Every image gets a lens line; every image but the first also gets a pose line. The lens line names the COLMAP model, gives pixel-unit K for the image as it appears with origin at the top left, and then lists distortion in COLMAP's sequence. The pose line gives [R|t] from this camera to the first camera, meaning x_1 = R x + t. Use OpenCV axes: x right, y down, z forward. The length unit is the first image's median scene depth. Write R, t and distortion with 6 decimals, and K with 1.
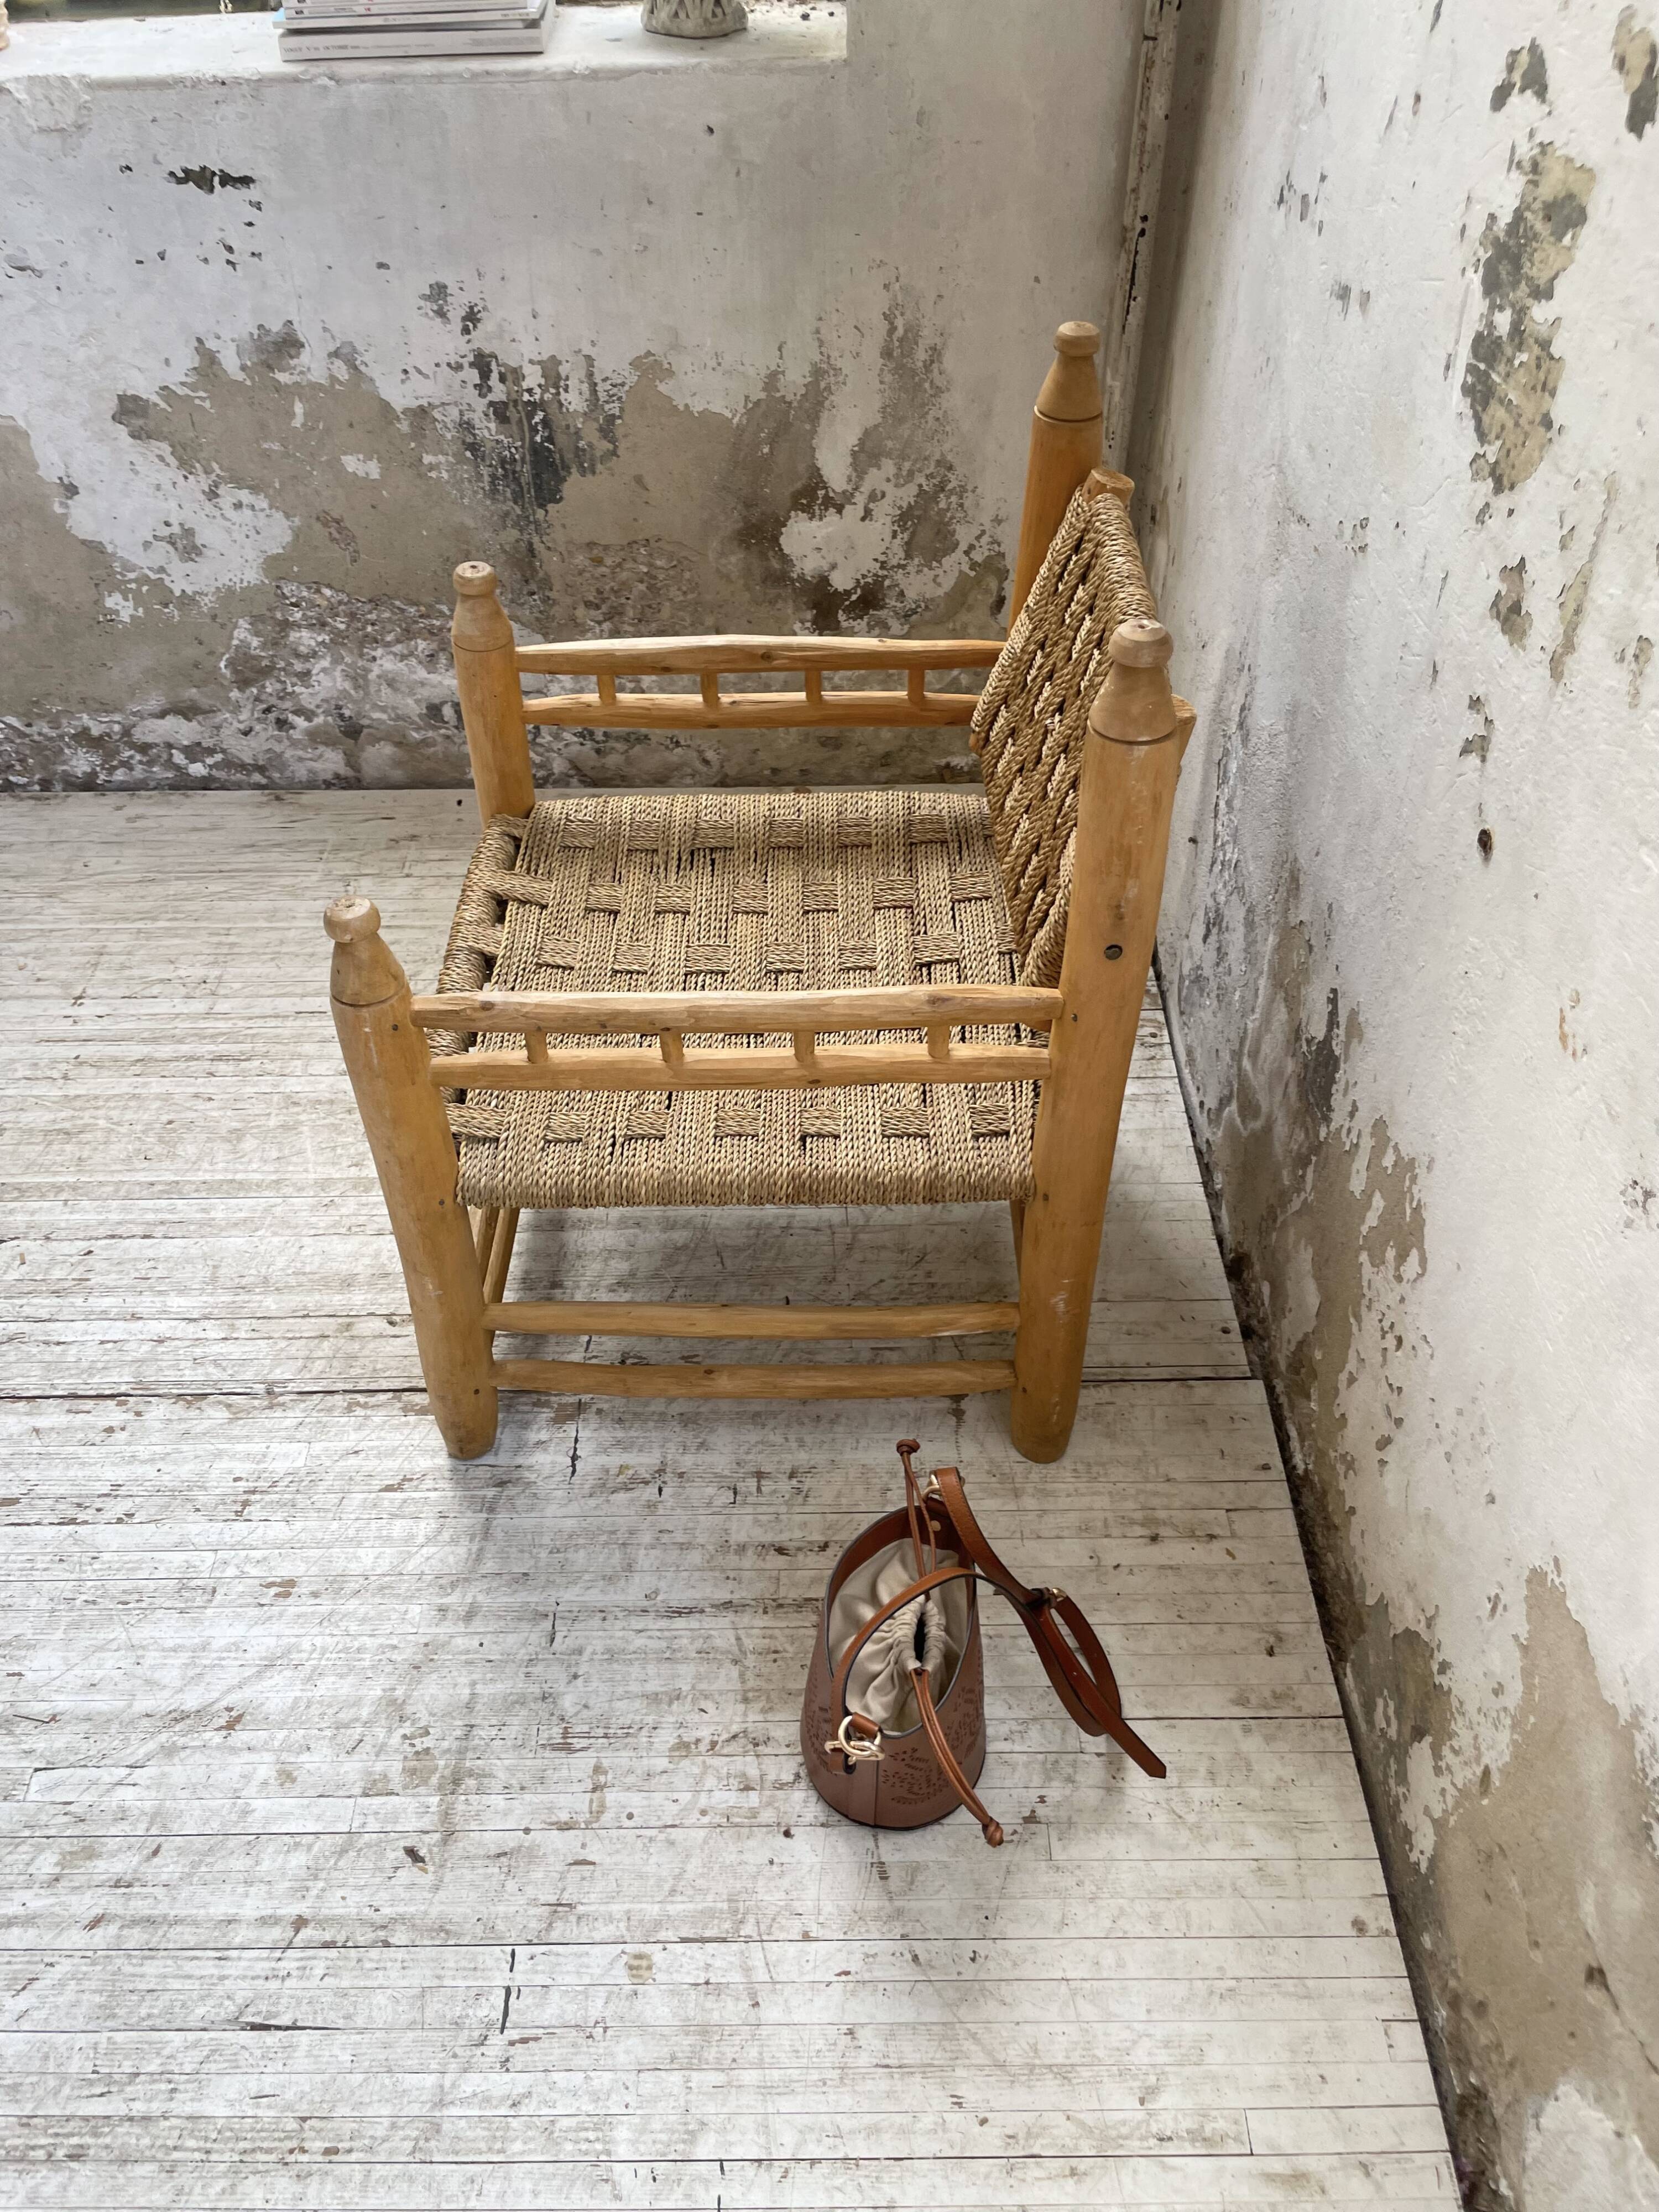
lens RADIAL K [[1683.0, 0, 807.3], [0, 1683.0, 1099.9], [0, 0, 1]] dist [0.081853, -0.117035]
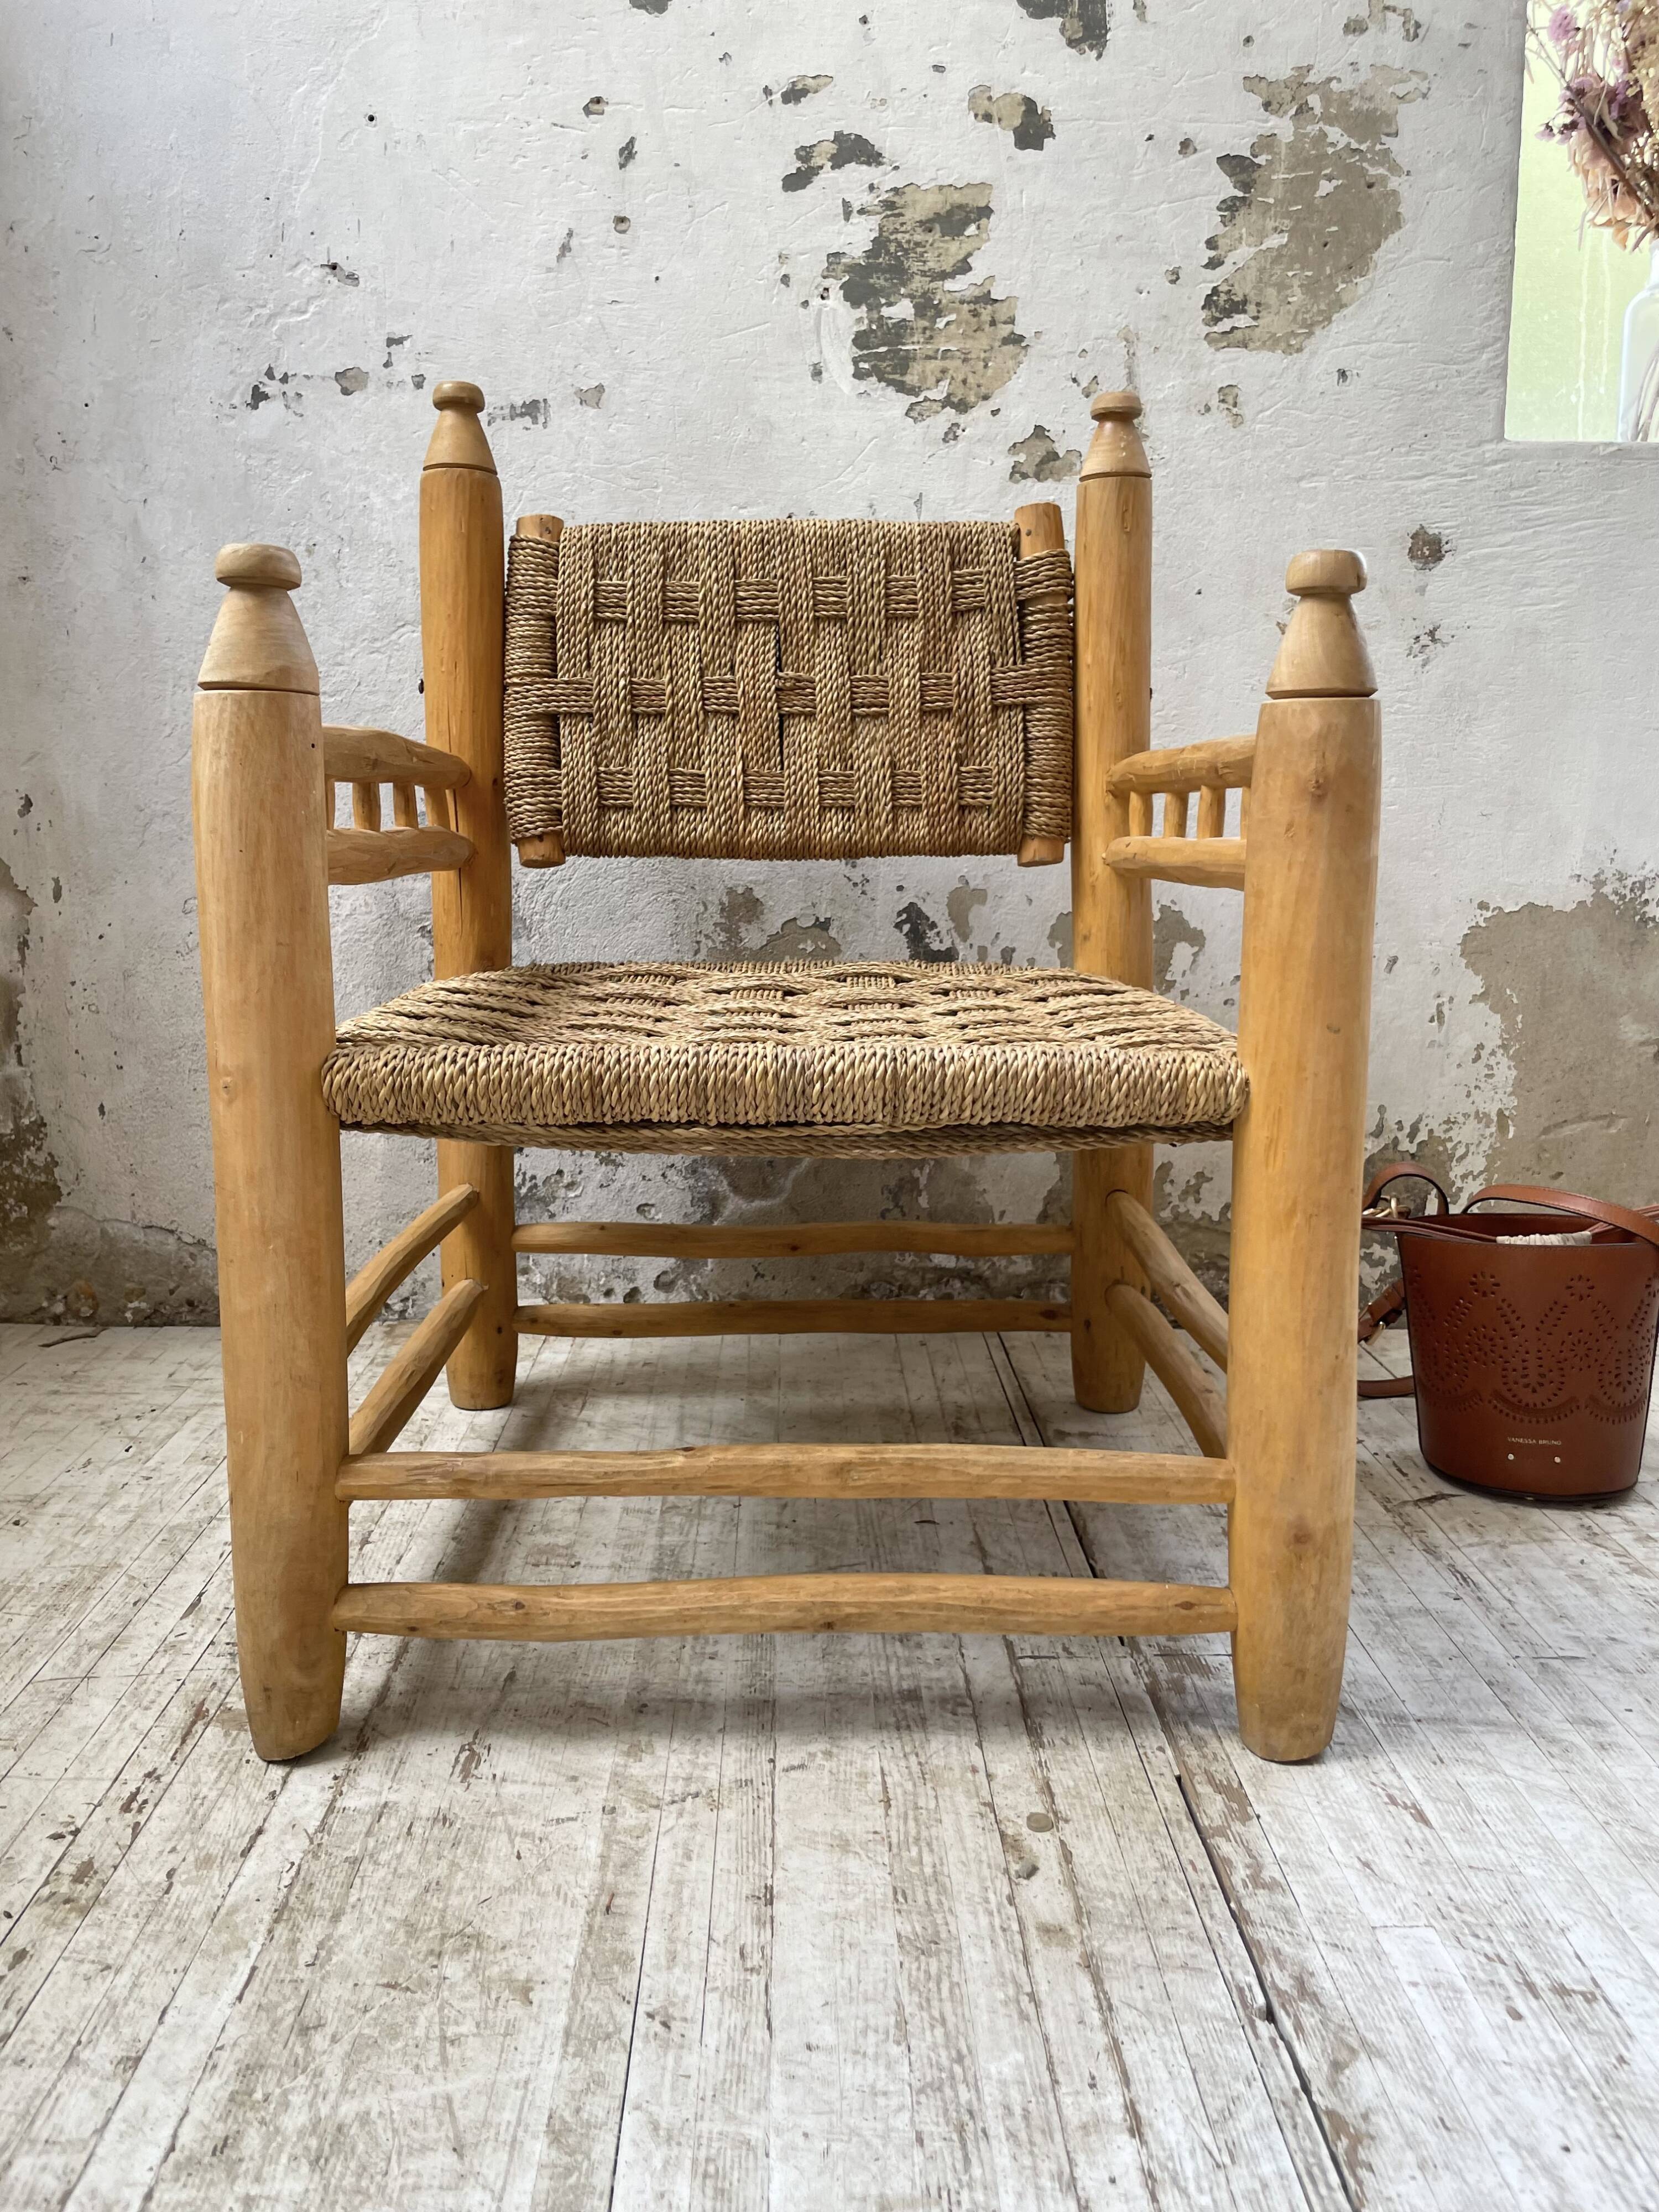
lens RADIAL K [[1683.0, 0, 825.3], [0, 1683.0, 1085.9], [0, 0, 1]] dist [0.081853, -0.117035]
pose [[-0.014548, -0.142496, 0.989688, -0.753860], [0.676352, 0.727593, 0.114701, -0.132609], [-0.736435, 0.671046, 0.085792, 0.942695]]
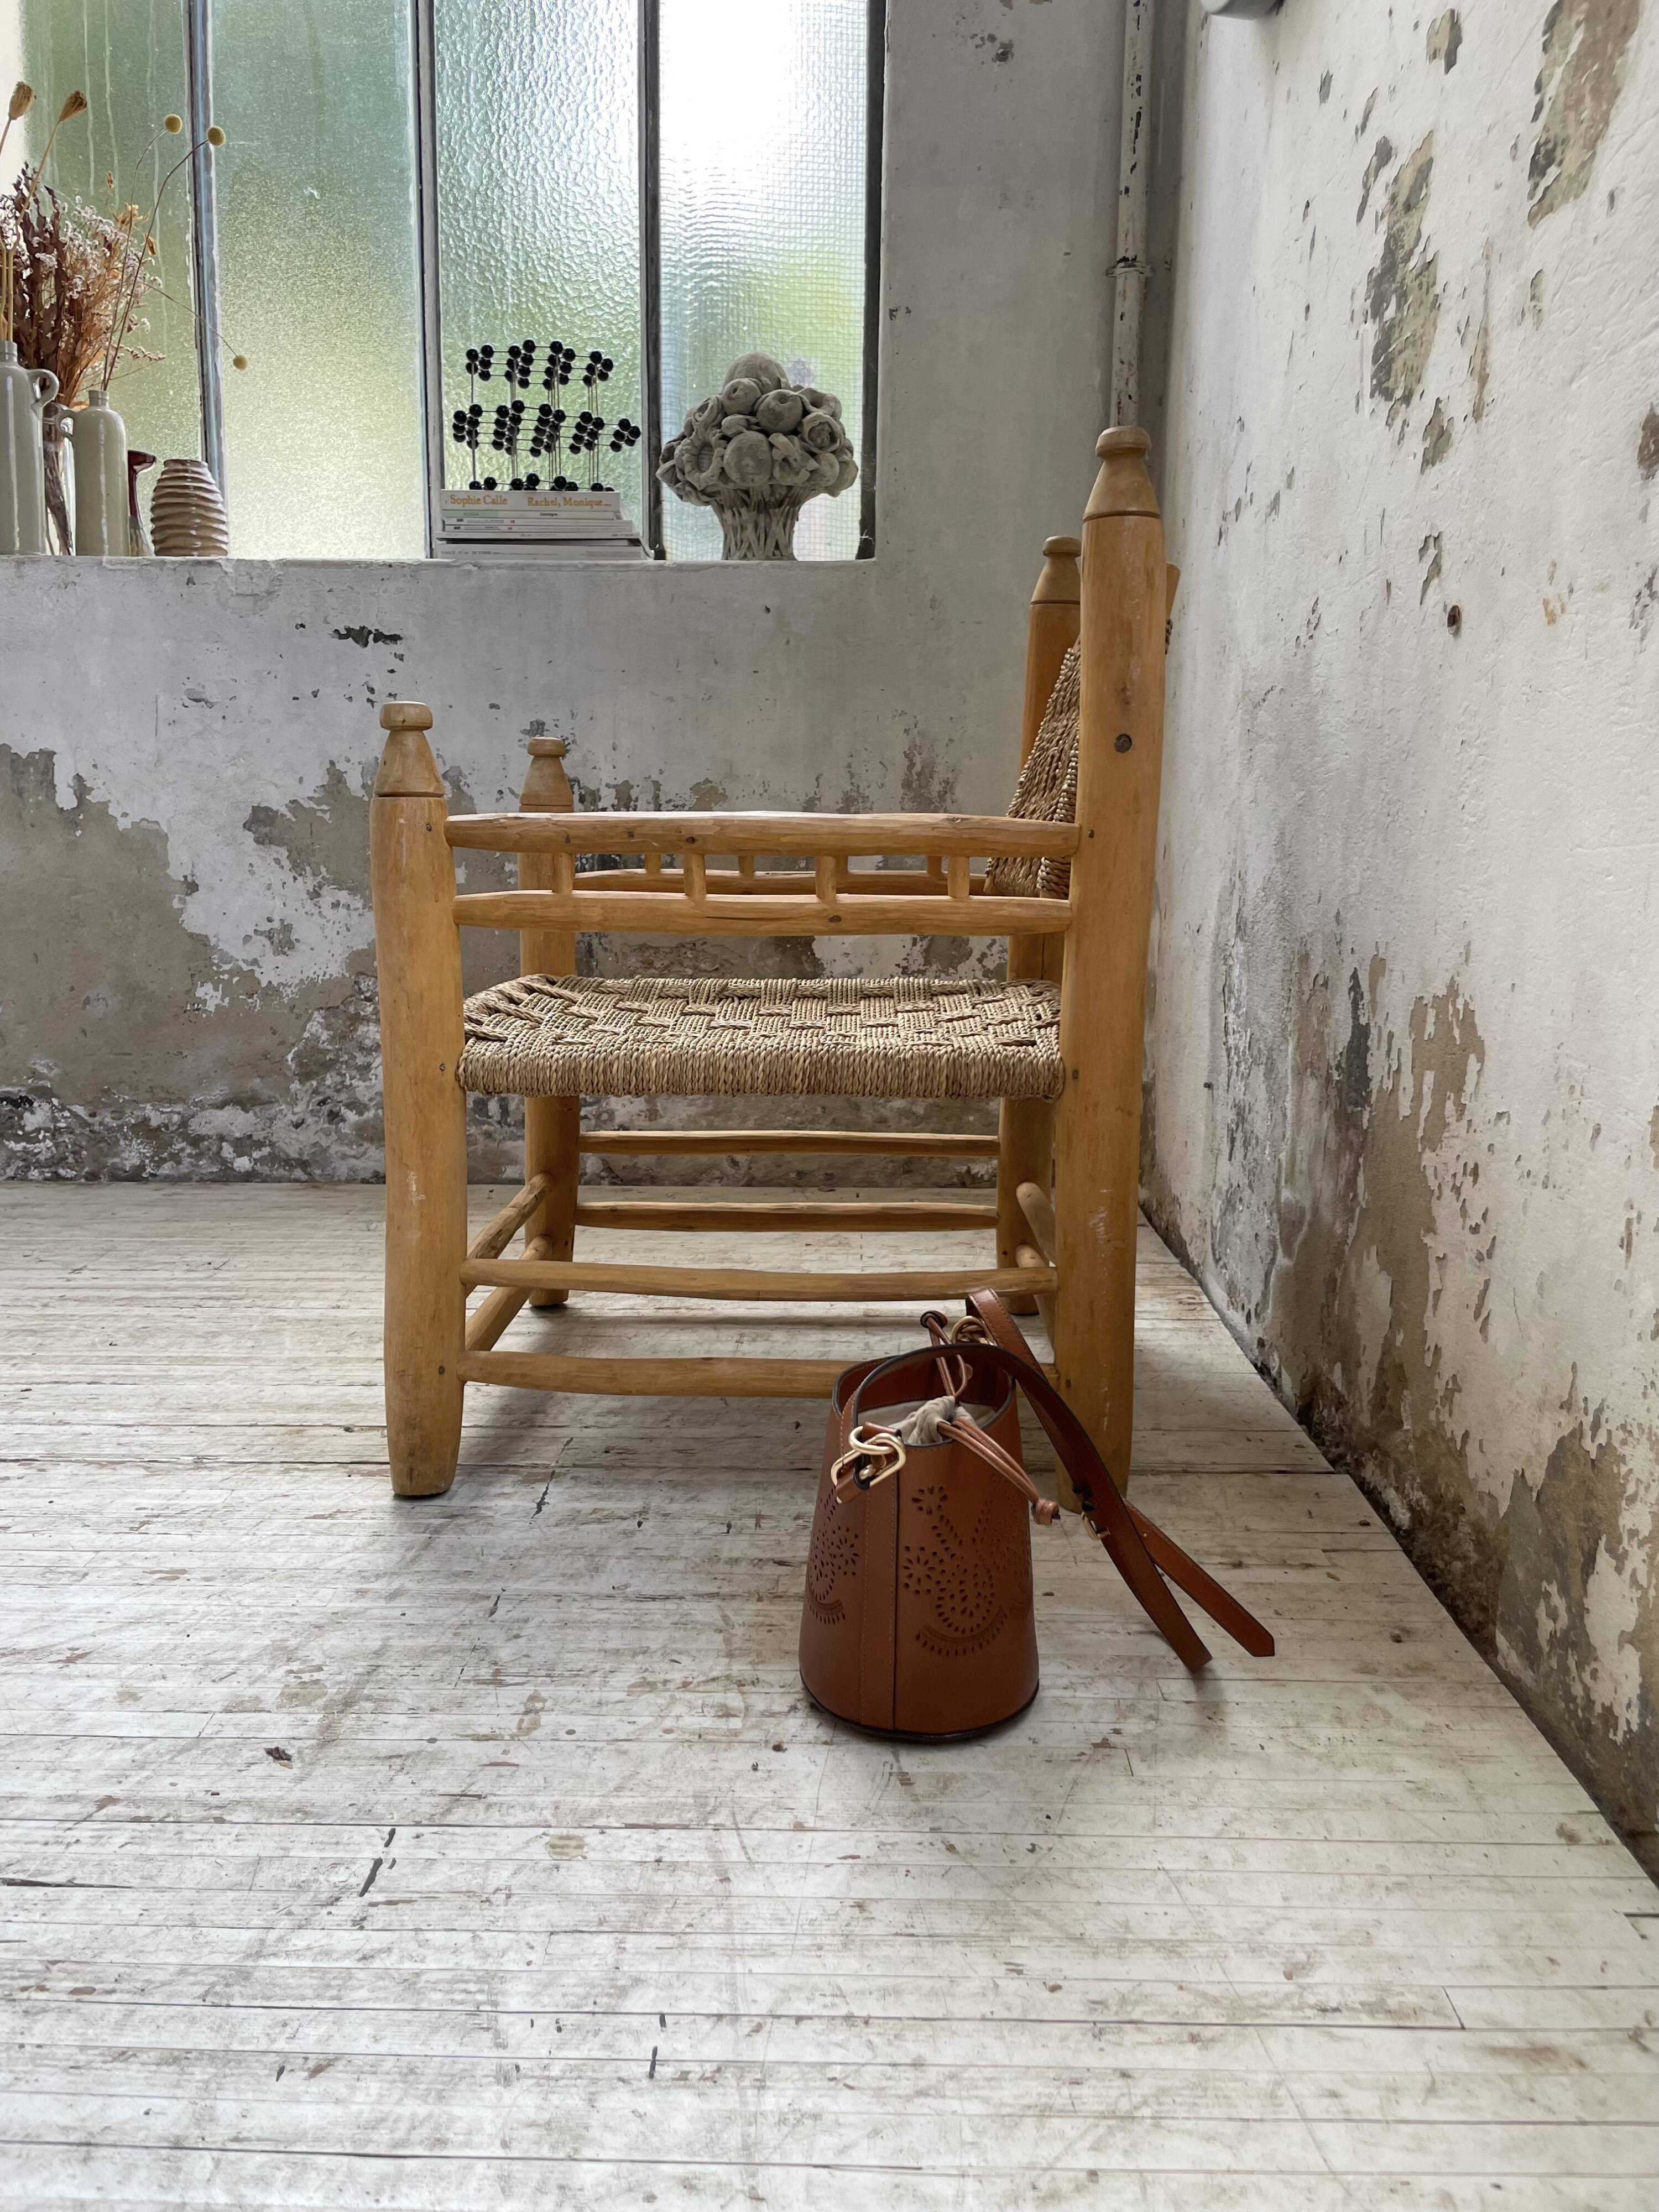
lens RADIAL K [[1683.0, 0, 812.5], [0, 1683.0, 1091.7], [0, 0, 1]] dist [0.081853, -0.117035]
pose [[0.999584, 0.022260, -0.018359, 0.009211], [-0.028711, 0.830553, -0.556199, 0.518667], [0.002867, 0.556494, 0.830847, 0.185381]]
